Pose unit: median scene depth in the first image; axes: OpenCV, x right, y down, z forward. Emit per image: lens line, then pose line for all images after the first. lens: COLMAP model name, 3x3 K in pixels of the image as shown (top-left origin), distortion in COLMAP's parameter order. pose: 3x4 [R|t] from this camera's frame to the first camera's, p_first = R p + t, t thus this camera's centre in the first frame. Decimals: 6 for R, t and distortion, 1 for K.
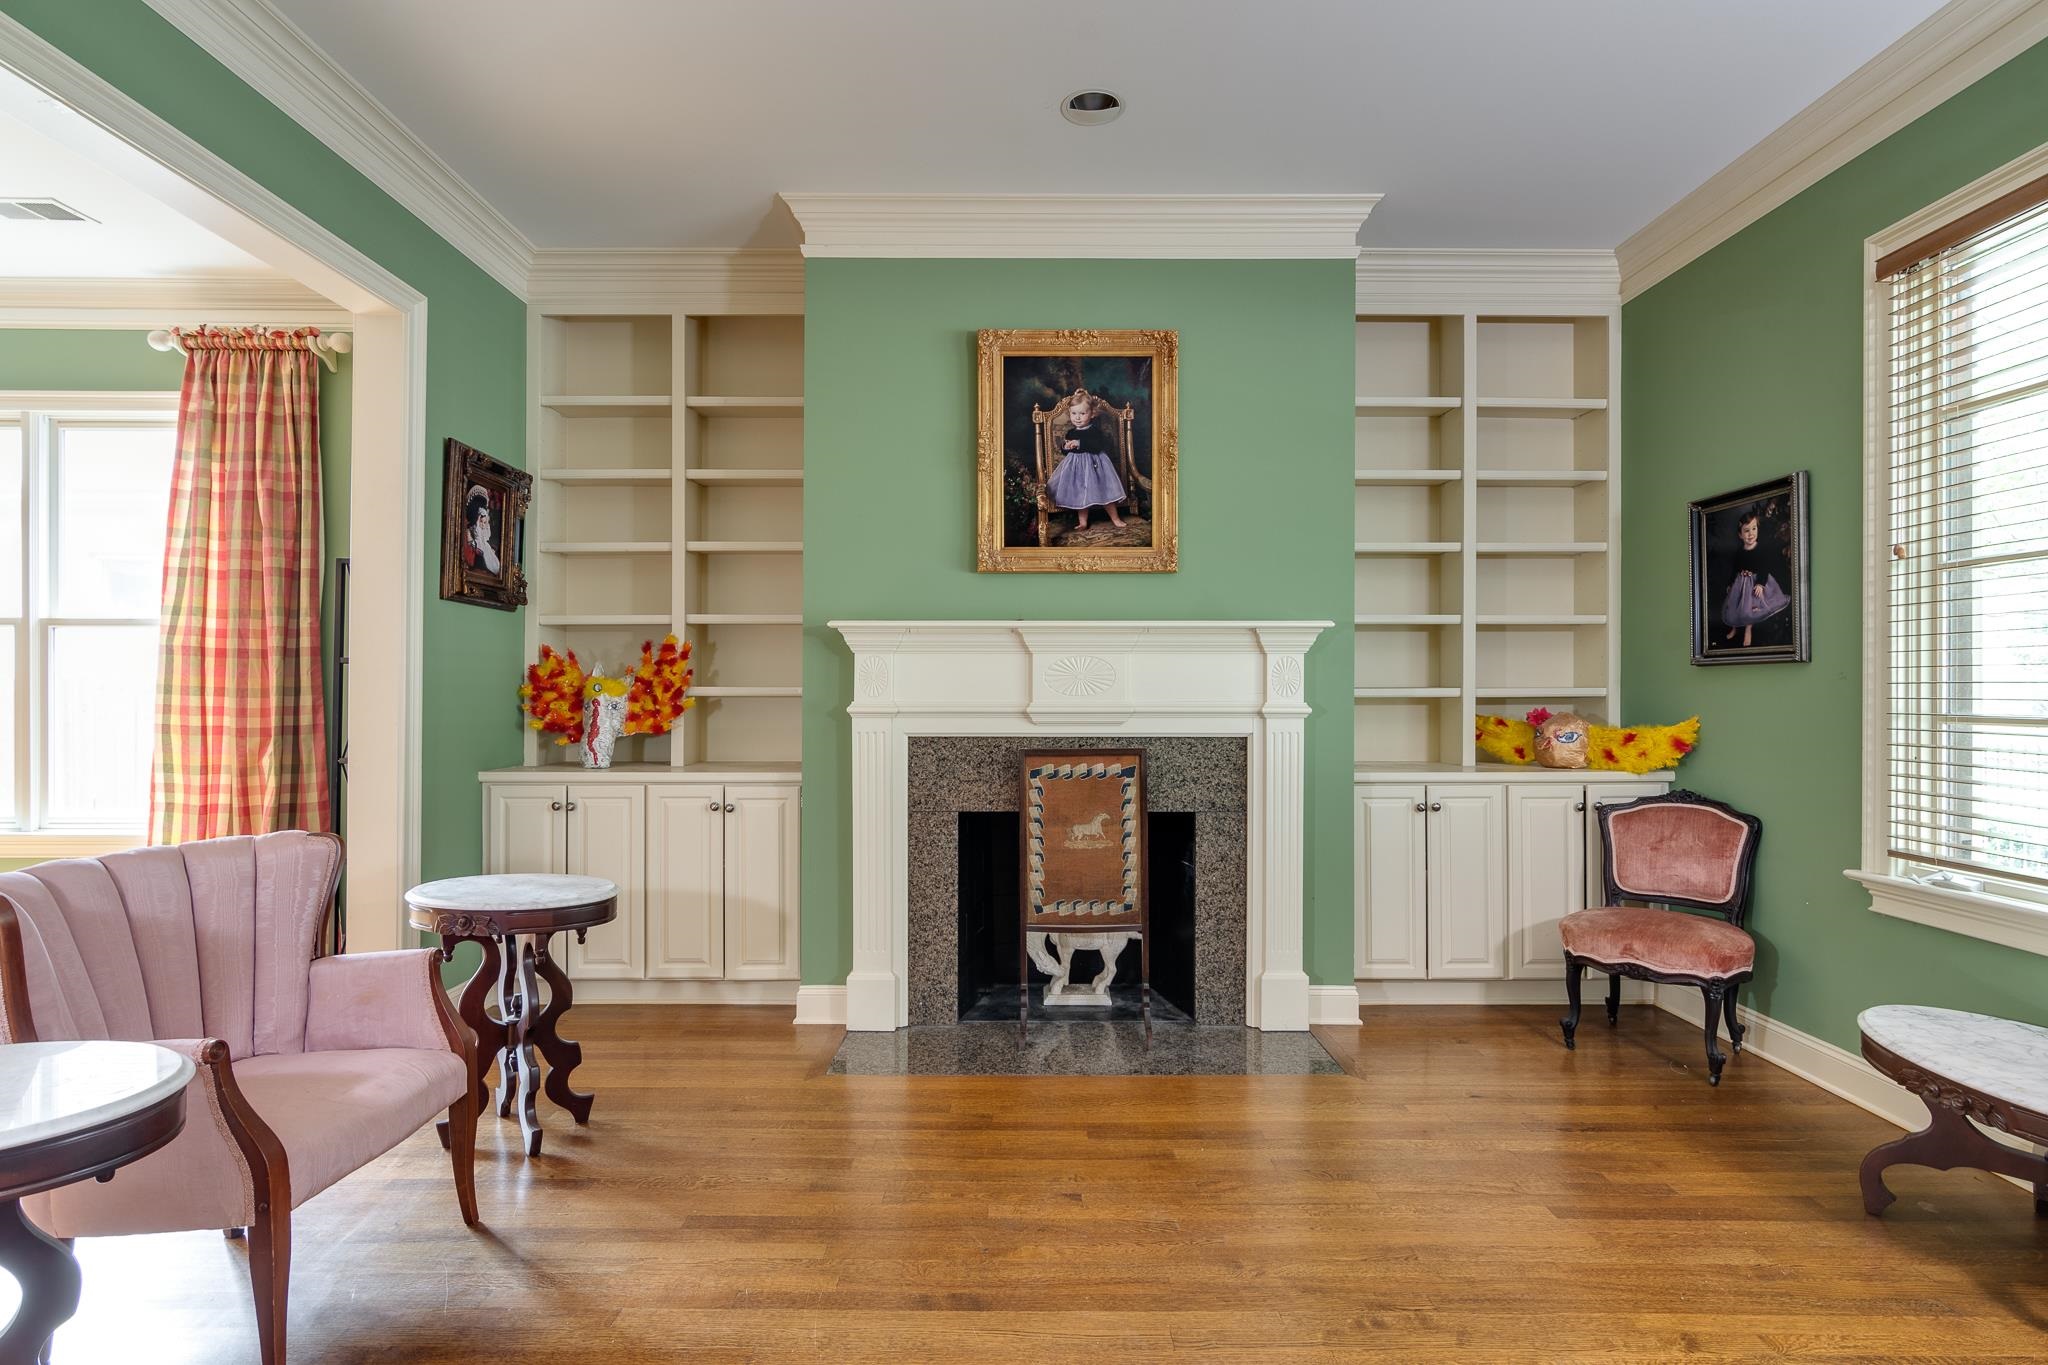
lens RADIAL K [[1004.5, 0, 1028.4], [0, 1004.5, 691.2], [0, 0, 1]] dist [0.001270, -0.001819]
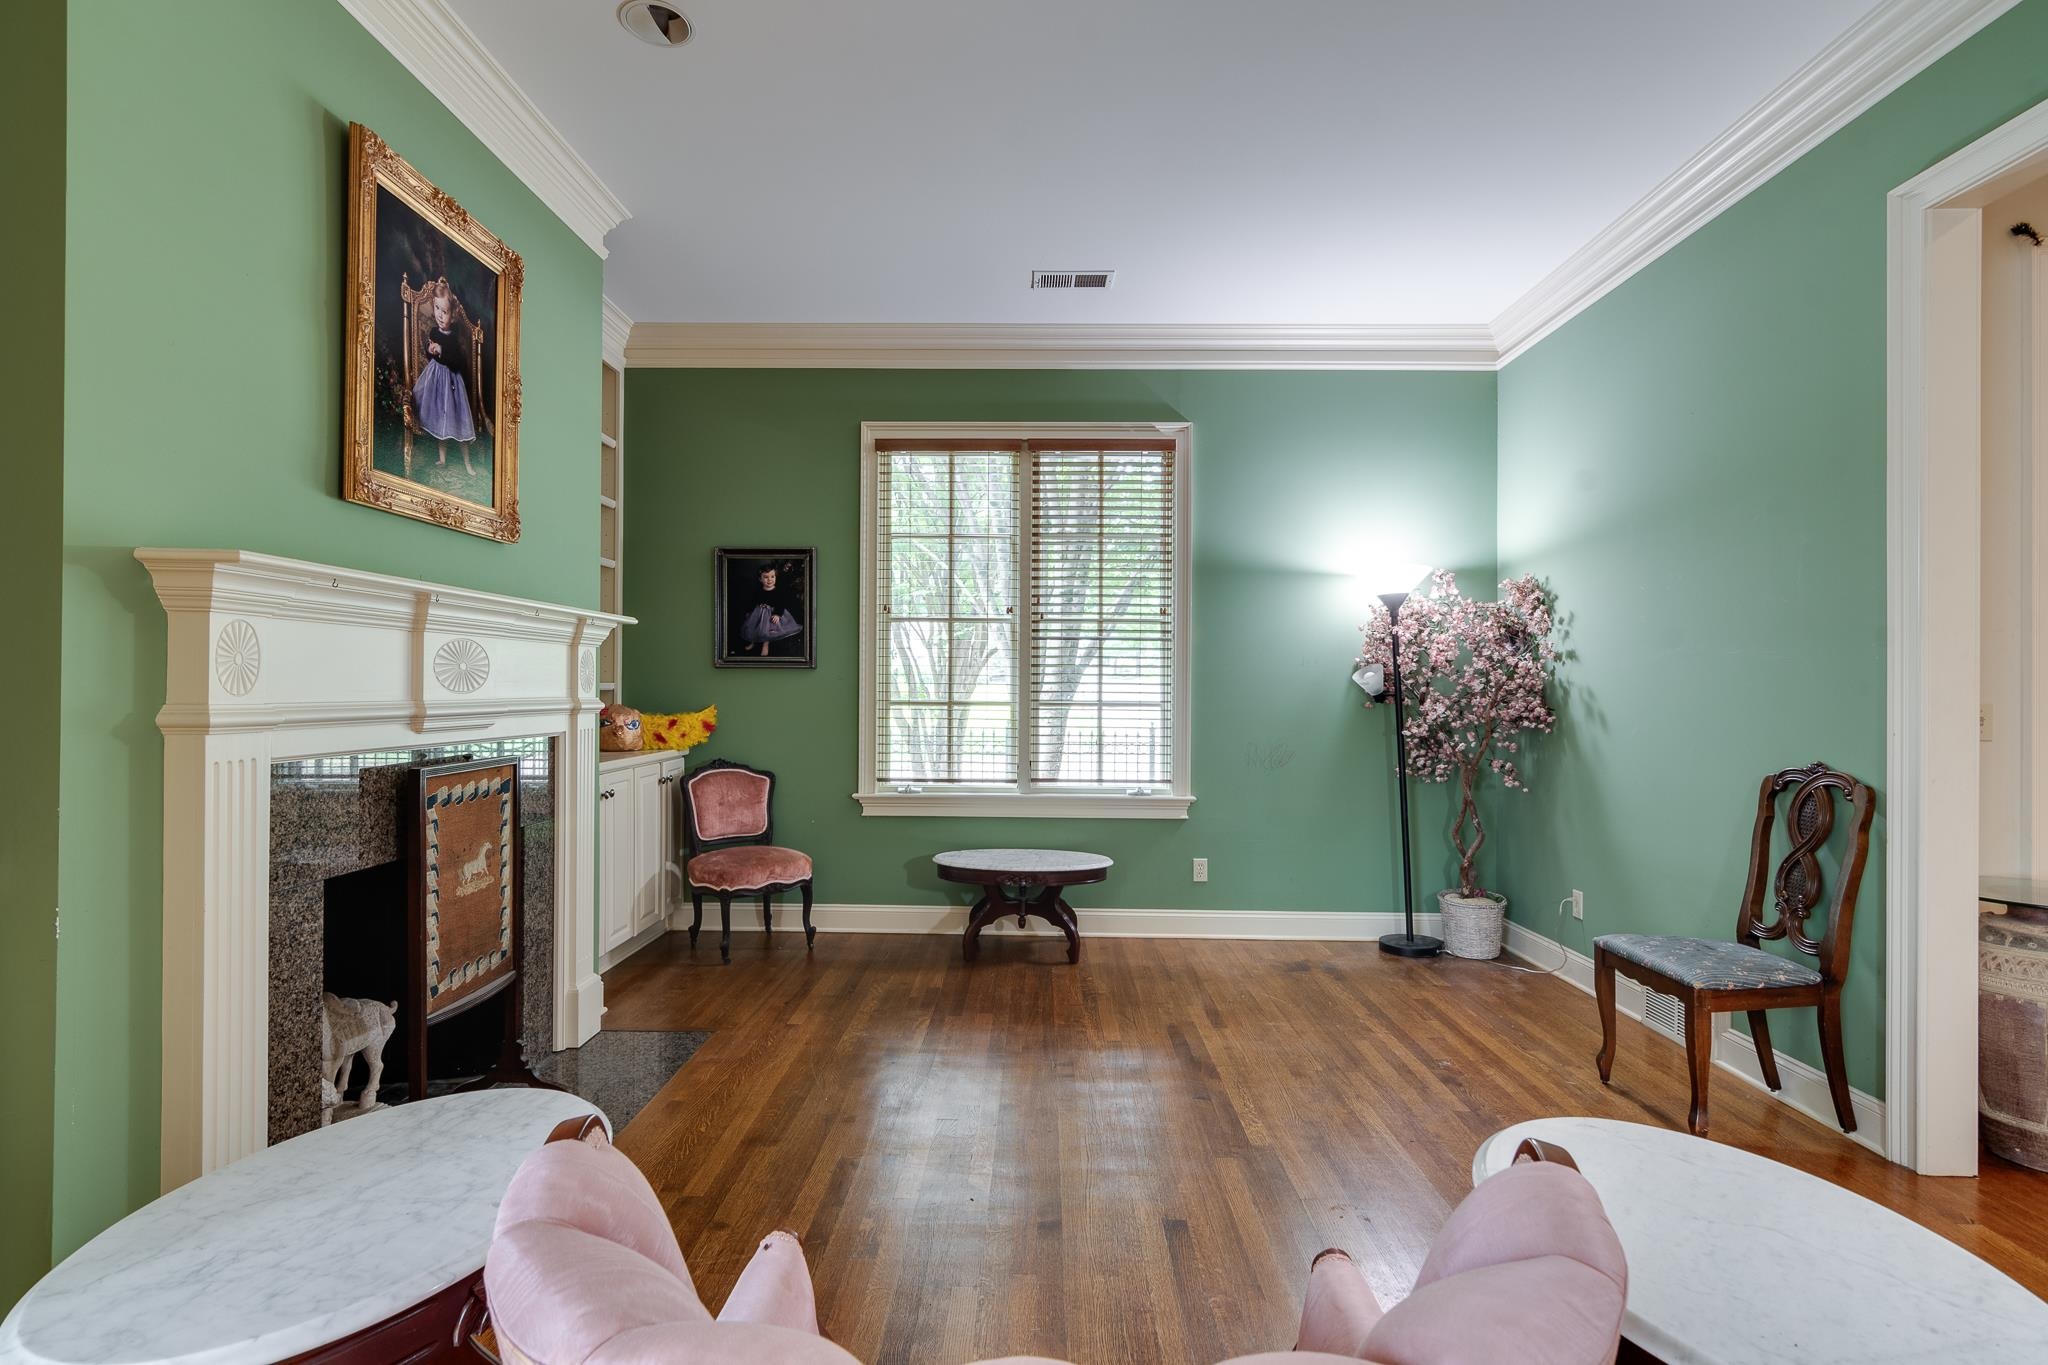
lens RADIAL K [[1004.5, 0, 1026.2], [0, 1004.5, 683.7], [0, 0, 1]] dist [0.001270, -0.001819]
pose [[0.003906, 0.003859, 0.999985, -0.689285], [-0.003858, 0.999985, -0.003844, -0.000192], [-0.999985, -0.003843, 0.003921, 0.567540]]
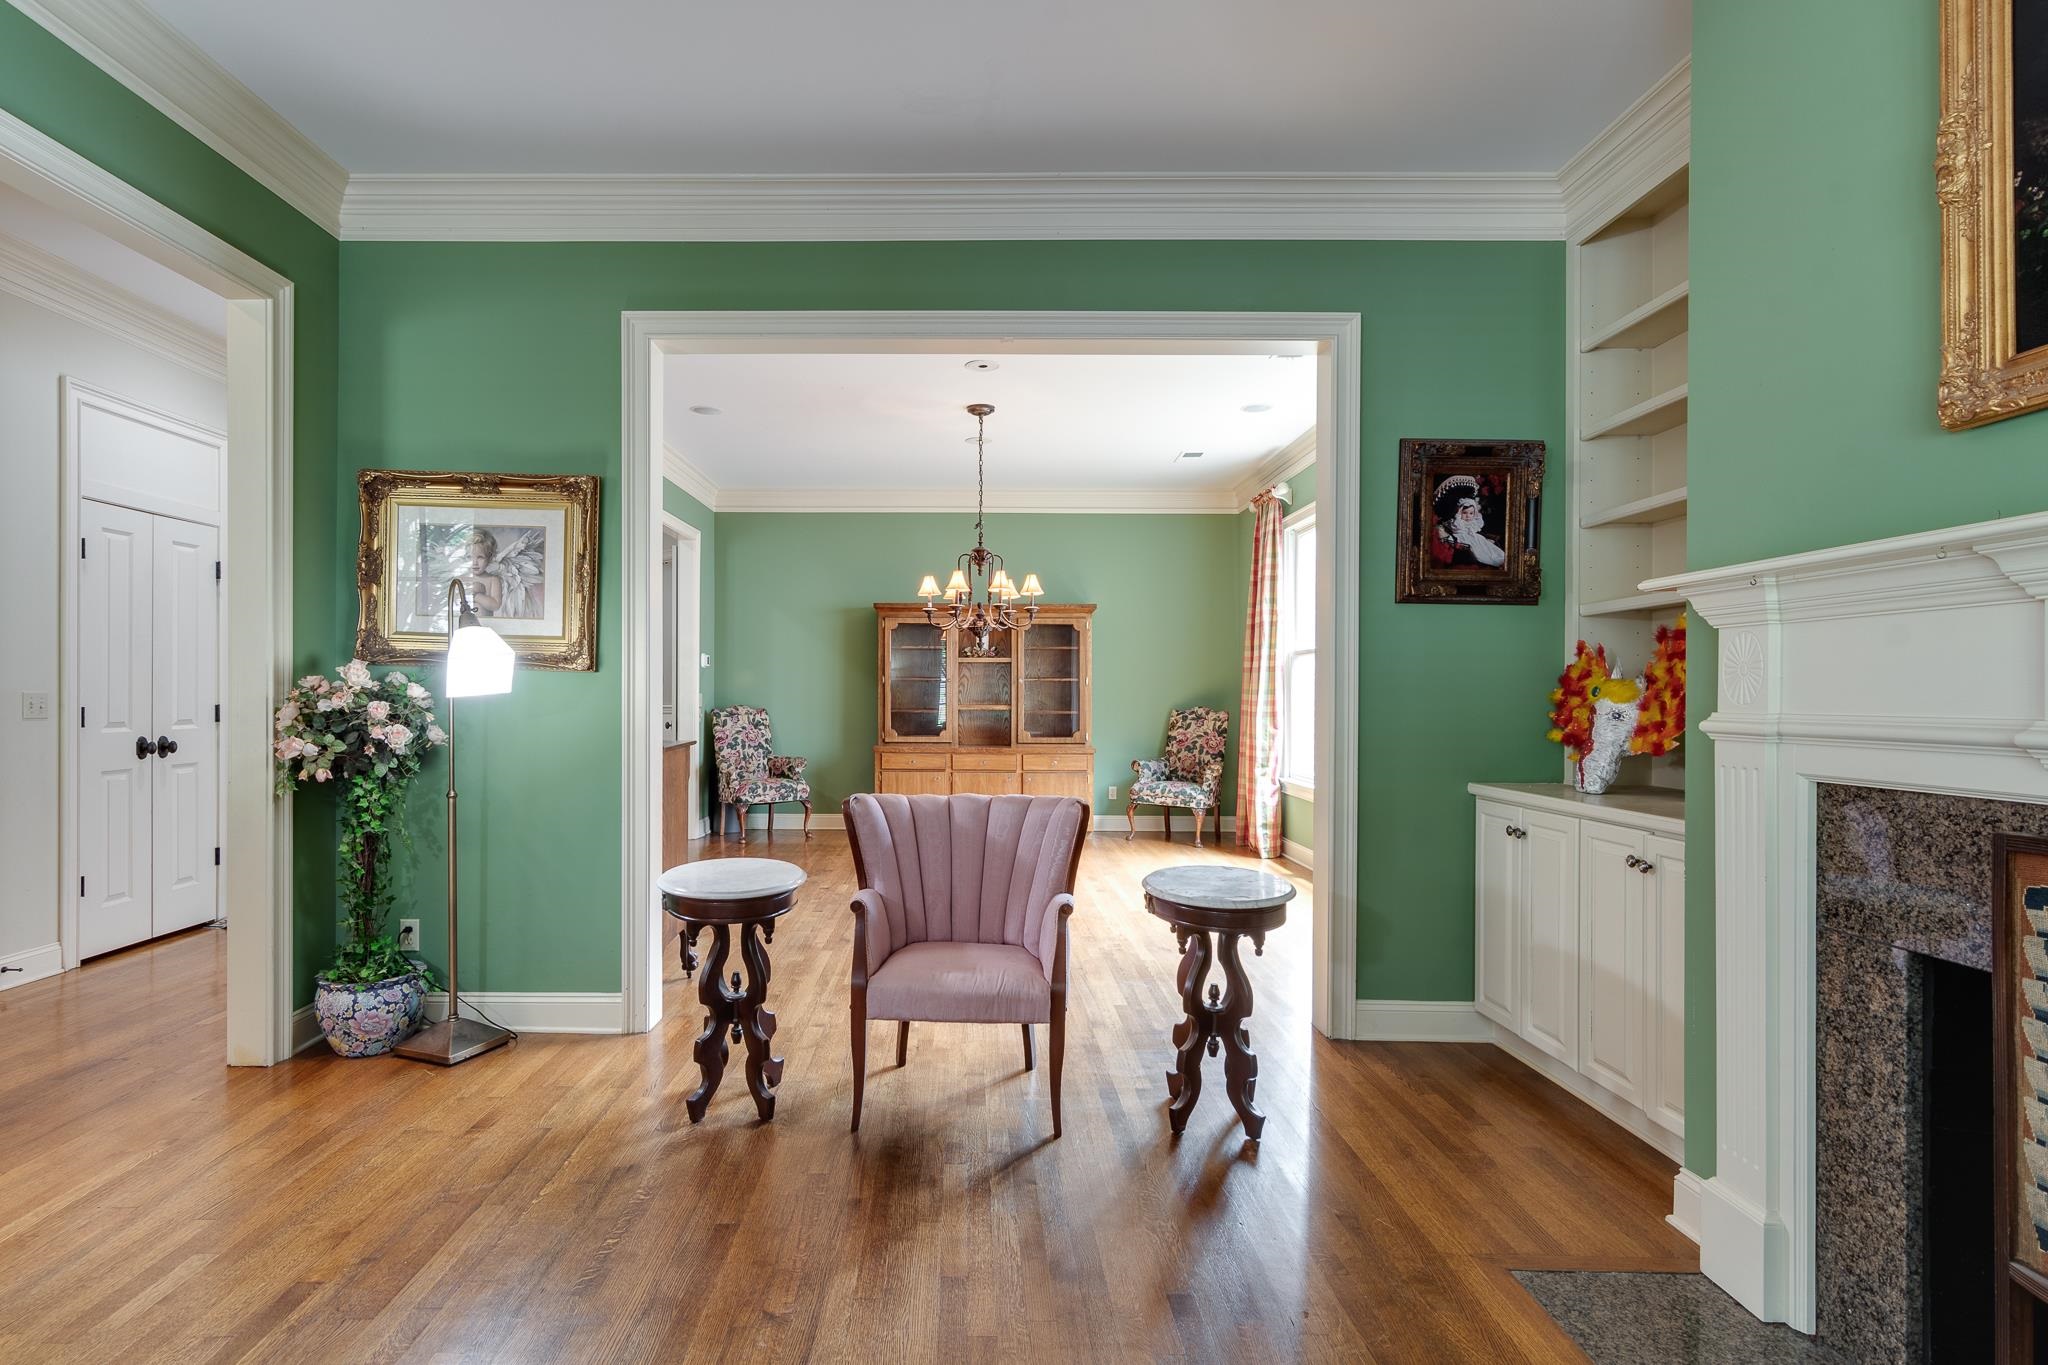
lens RADIAL K [[1065.3, 0, 1023.7], [0, 1065.3, 694.9], [0, 0, 1]] dist [0.005990, 0.000921]
pose [[0.002013, -0.003096, -0.999993, 0.434520], [-0.002140, 0.999993, -0.003100, 0.002665], [0.999996, 0.002146, 0.002006, 0.586622]]
